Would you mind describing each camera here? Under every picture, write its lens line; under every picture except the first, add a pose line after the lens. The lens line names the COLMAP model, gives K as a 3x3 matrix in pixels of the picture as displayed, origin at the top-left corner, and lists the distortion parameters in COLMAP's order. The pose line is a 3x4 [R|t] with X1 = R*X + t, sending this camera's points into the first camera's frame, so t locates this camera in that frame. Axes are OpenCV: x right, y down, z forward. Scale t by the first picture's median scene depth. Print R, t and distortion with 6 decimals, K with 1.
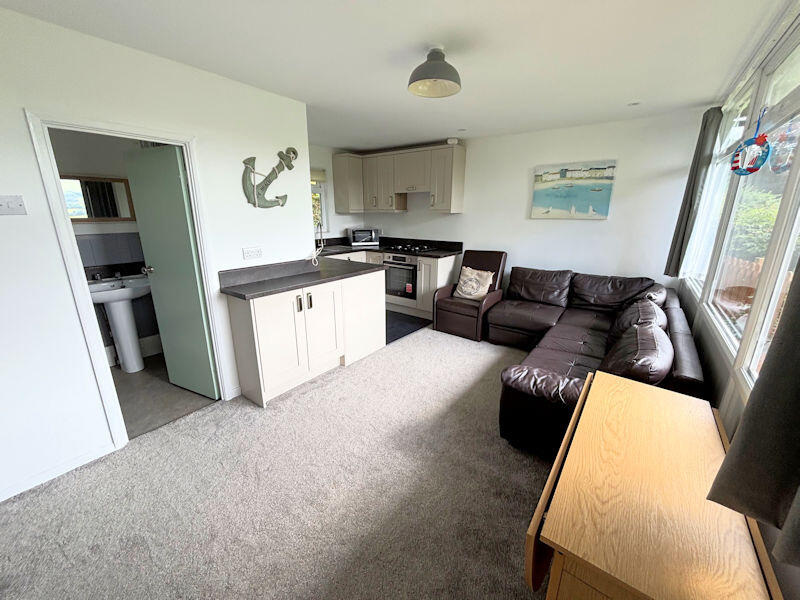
lens RADIAL K [[323.7, 0, 399.4], [0, 323.7, 299.7], [0, 0, 1]] dist [-0.000416, 0.000092]
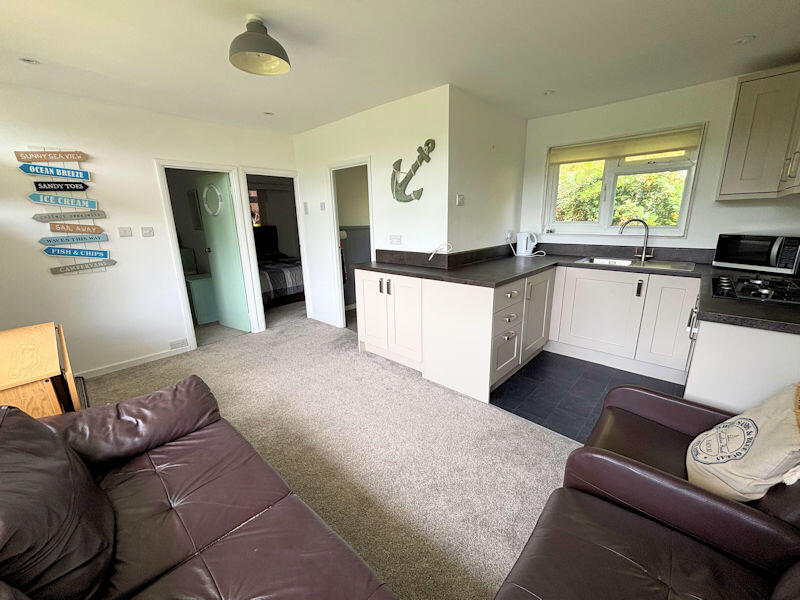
lens RADIAL K [[323.7, 0, 399.4], [0, 323.7, 299.7], [0, 0, 1]] dist [-0.000416, 0.000092]
pose [[-0.096358, 0.242069, -0.965462, 0.570684], [-0.250820, 0.932769, 0.258905, -0.180817], [0.963226, 0.267105, -0.029164, 0.799797]]
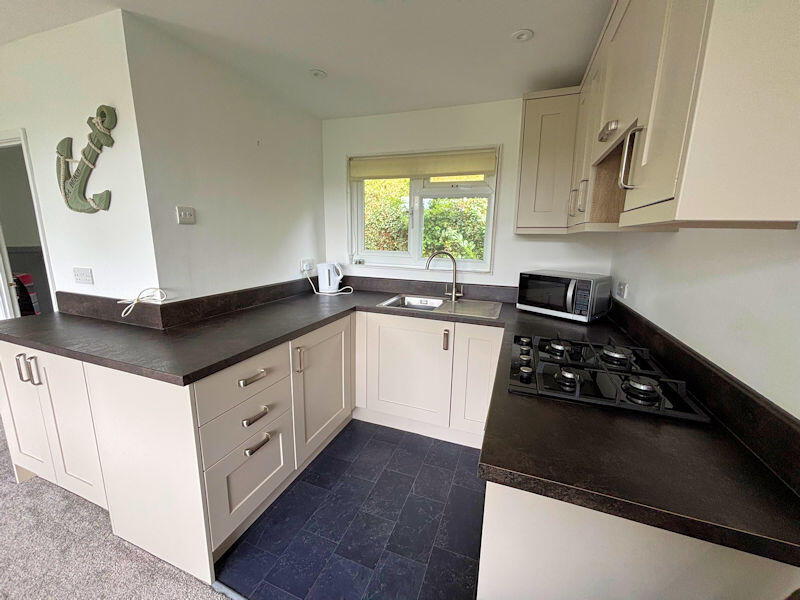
lens RADIAL K [[323.7, 0, 399.4], [0, 323.7, 299.7], [0, 0, 1]] dist [-0.000416, 0.000092]
pose [[0.287753, 0.188413, -0.938988, 0.304107], [-0.275631, 0.955266, 0.107212, -0.260357], [0.917184, 0.227964, 0.326813, 1.017322]]
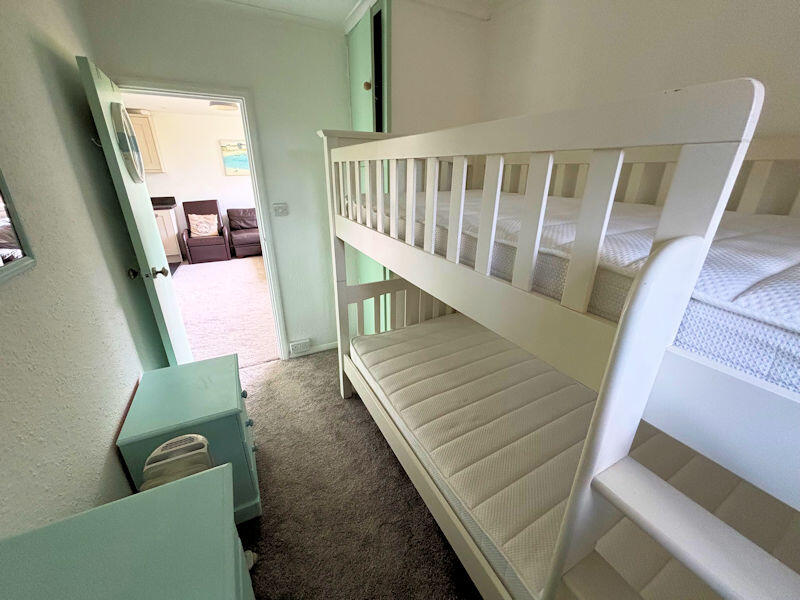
lens RADIAL K [[323.7, 0, 399.4], [0, 323.7, 299.7], [0, 0, 1]] dist [-0.000416, 0.000092]
pose [[0.434951, -0.333970, 0.836231, -0.769052], [0.241486, 0.937921, 0.248977, 0.121934], [-0.867469, 0.093645, 0.488598, -0.419552]]
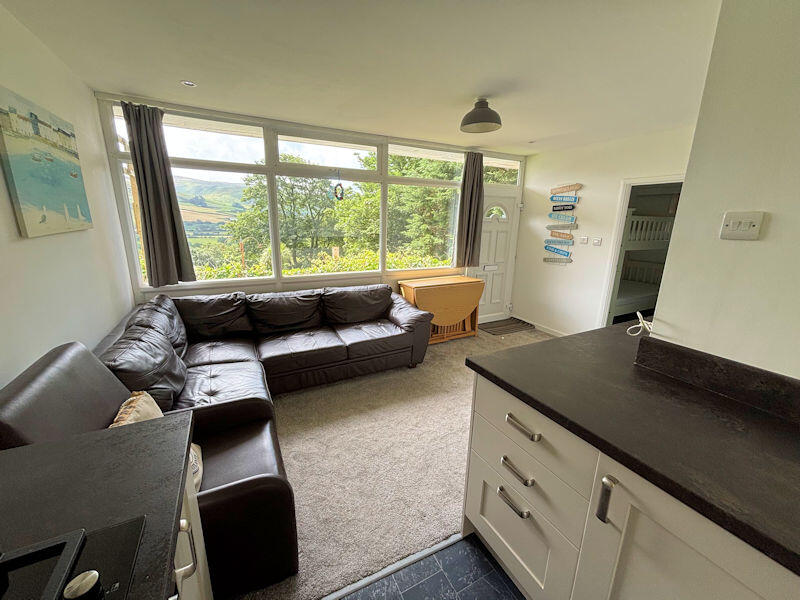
lens RADIAL K [[323.7, 0, 399.4], [0, 323.7, 299.7], [0, 0, 1]] dist [-0.000416, 0.000092]
pose [[-0.904381, -0.126574, 0.407521, -0.110064], [0.093108, 0.873456, 0.477917, -0.353684], [-0.416444, 0.470163, -0.778152, 1.247522]]
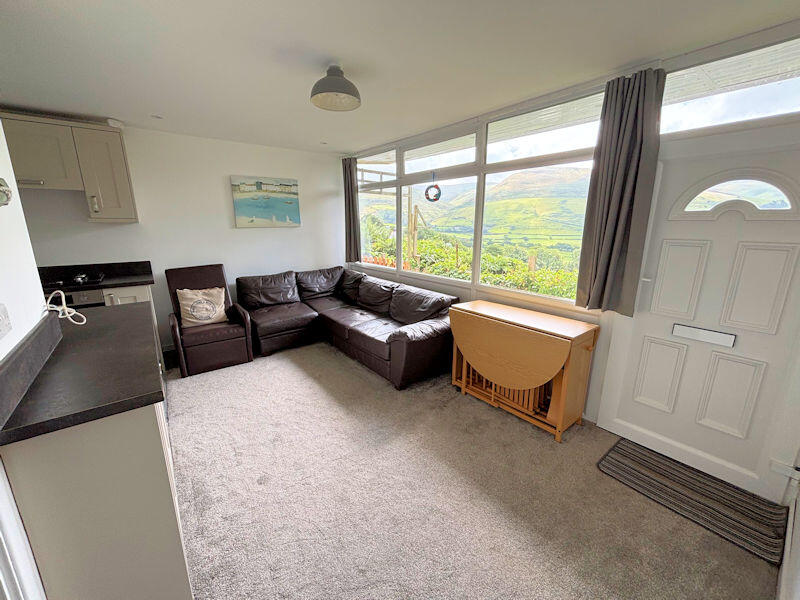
lens RADIAL K [[323.7, 0, 399.4], [0, 323.7, 299.7], [0, 0, 1]] dist [-0.000416, 0.000092]
pose [[0.249445, -0.230049, 0.940667, -0.497115], [0.261153, 0.951365, 0.163413, -0.080066], [-0.932511, 0.204895, 0.297391, 0.315231]]
